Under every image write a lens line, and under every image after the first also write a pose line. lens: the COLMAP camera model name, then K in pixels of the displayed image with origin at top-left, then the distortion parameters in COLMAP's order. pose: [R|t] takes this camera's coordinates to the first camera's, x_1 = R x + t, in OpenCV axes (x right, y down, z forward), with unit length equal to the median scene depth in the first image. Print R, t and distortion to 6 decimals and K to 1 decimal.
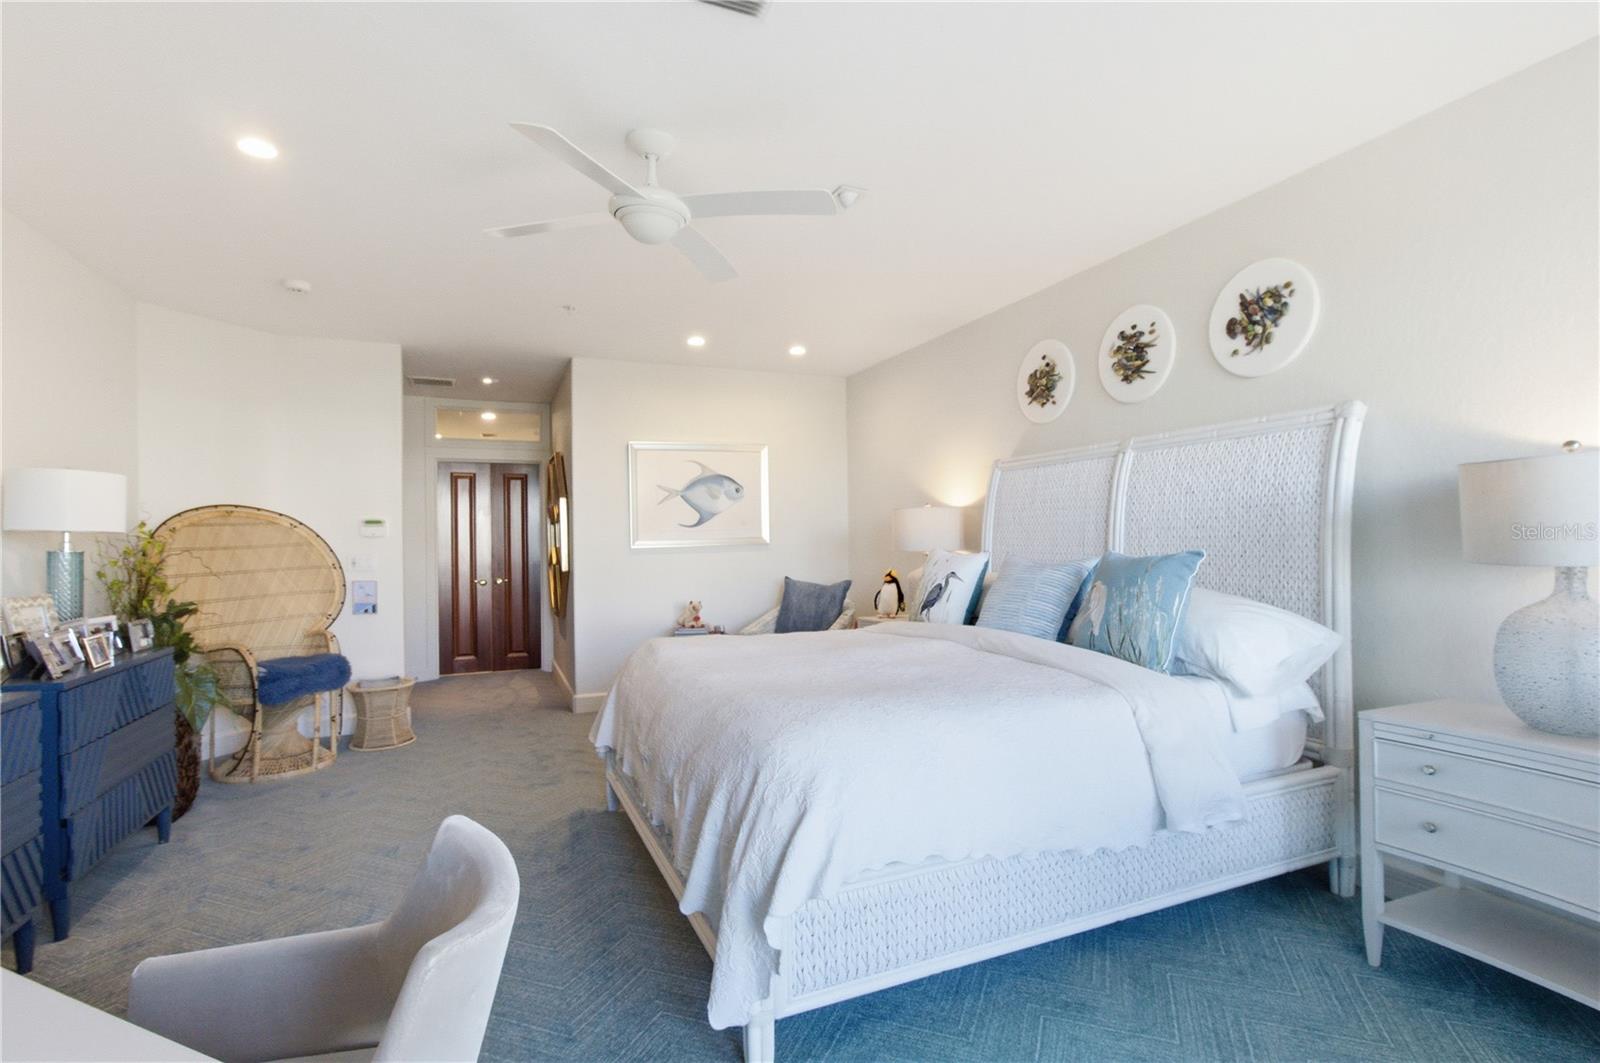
lens RADIAL K [[778.0, 0, 803.6], [0, 778.0, 557.1], [0, 0, 1]] dist [0.001363, 0.001014]
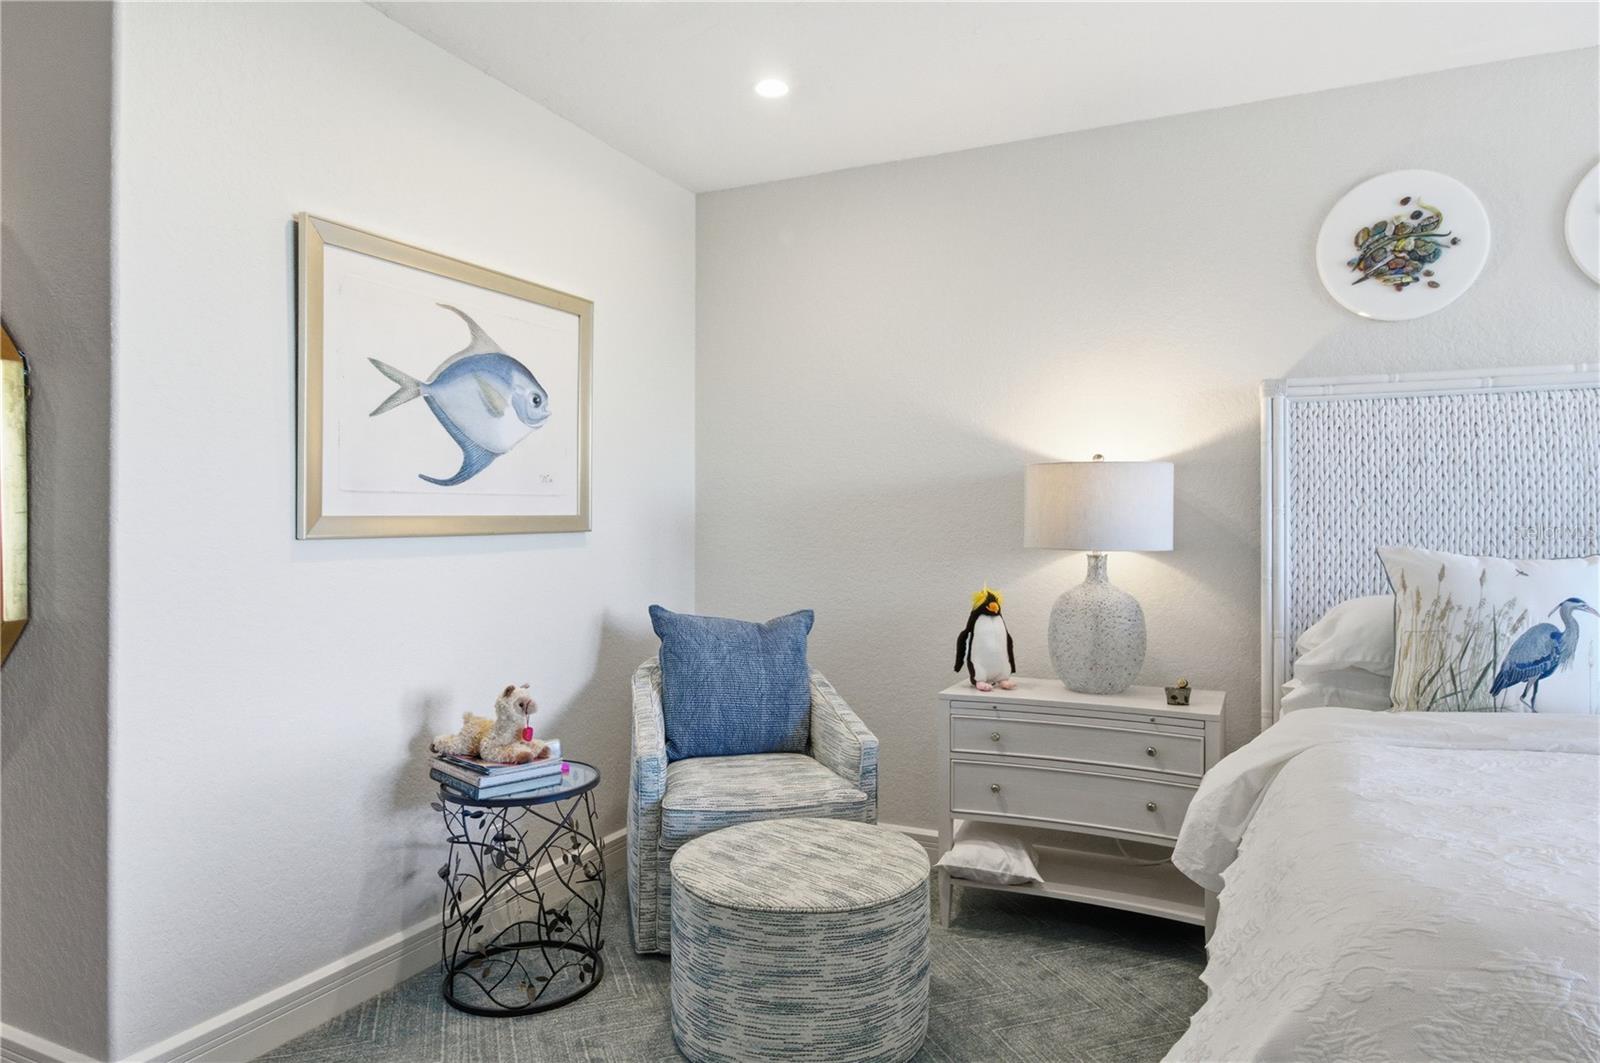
lens RADIAL K [[989.1, 0, 833.5], [0, 989.1, 528.2], [0, 0, 1]] dist [0.003242, 0.000860]
pose [[0.746056, 0.013860, 0.665739, -0.464716], [0.002996, 0.999703, -0.024171, -0.008253], [-0.665877, 0.020027, 0.745793, 0.756091]]
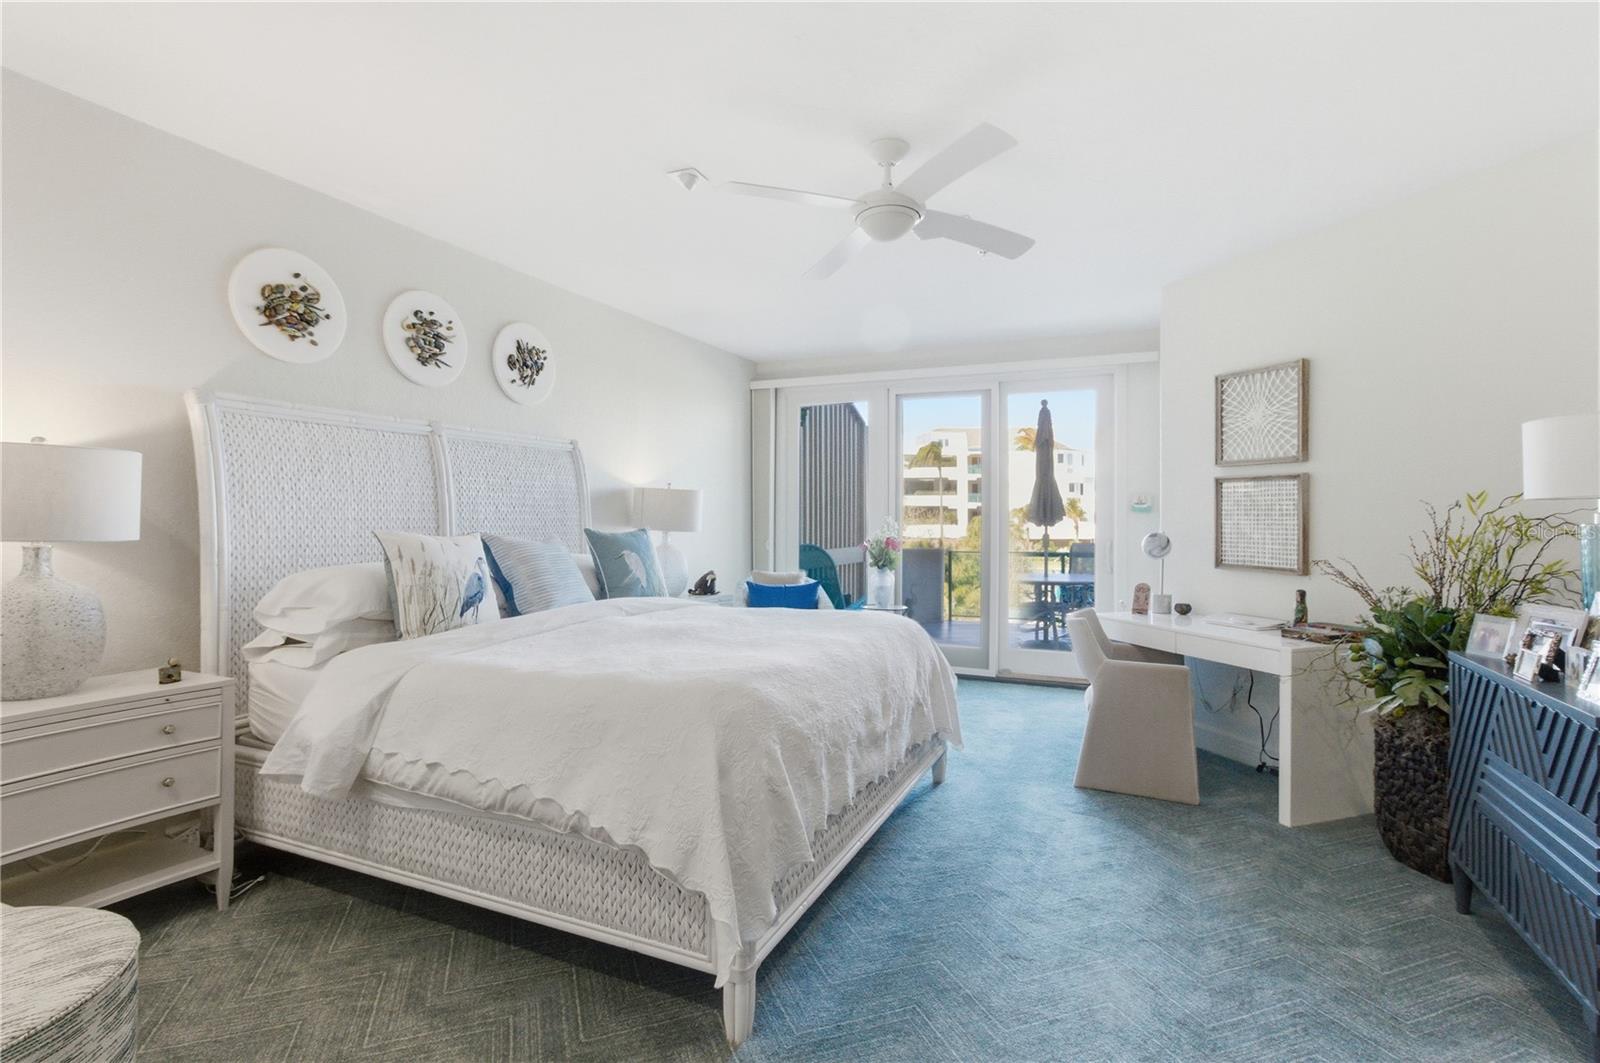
lens RADIAL K [[767.8, 0, 798.1], [0, 767.8, 522.7], [0, 0, 1]] dist [0.007480, 0.001127]
pose [[-0.665306, 0.006611, 0.746542, -0.568672], [0.019565, 0.999772, 0.008583, -0.016056], [-0.746315, 0.020317, -0.665283, 1.147612]]
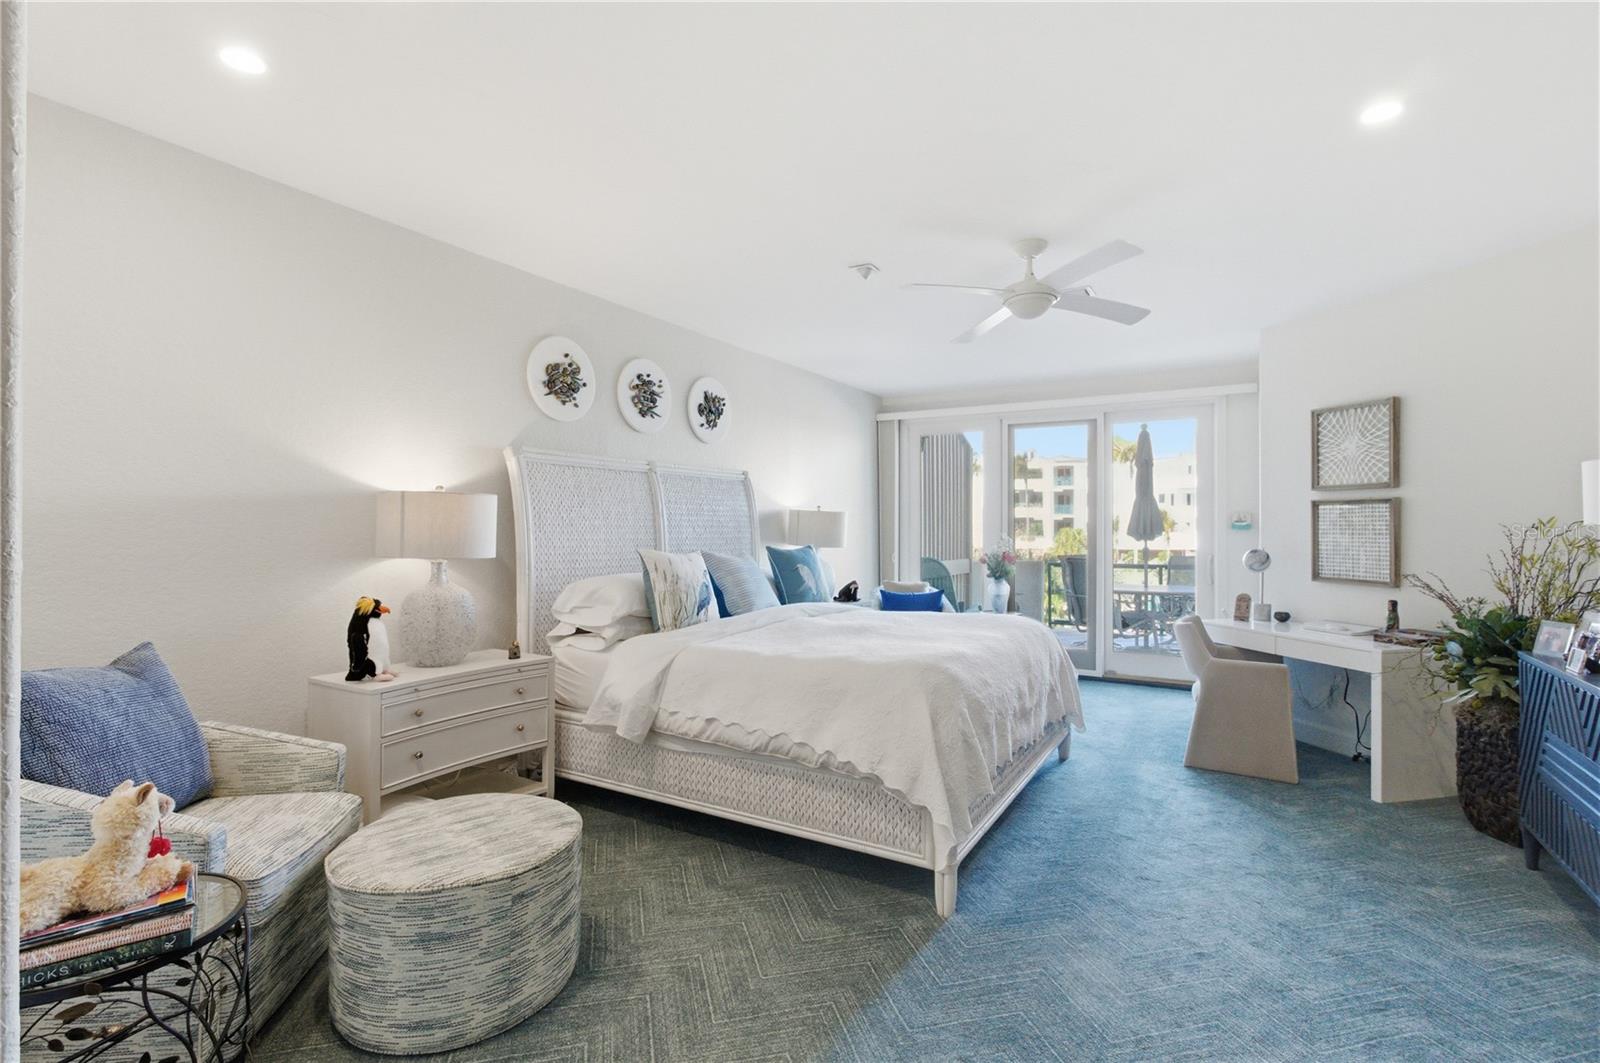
lens RADIAL K [[752.8, 0, 800.0], [0, 752.8, 531.5], [0, 0, 1]] dist [0.012438, -0.000153]
pose [[-0.585149, 0.009455, 0.810871, -0.643132], [0.022032, 0.999748, 0.004241, -0.031079], [-0.810626, 0.020347, -0.585210, 1.334953]]
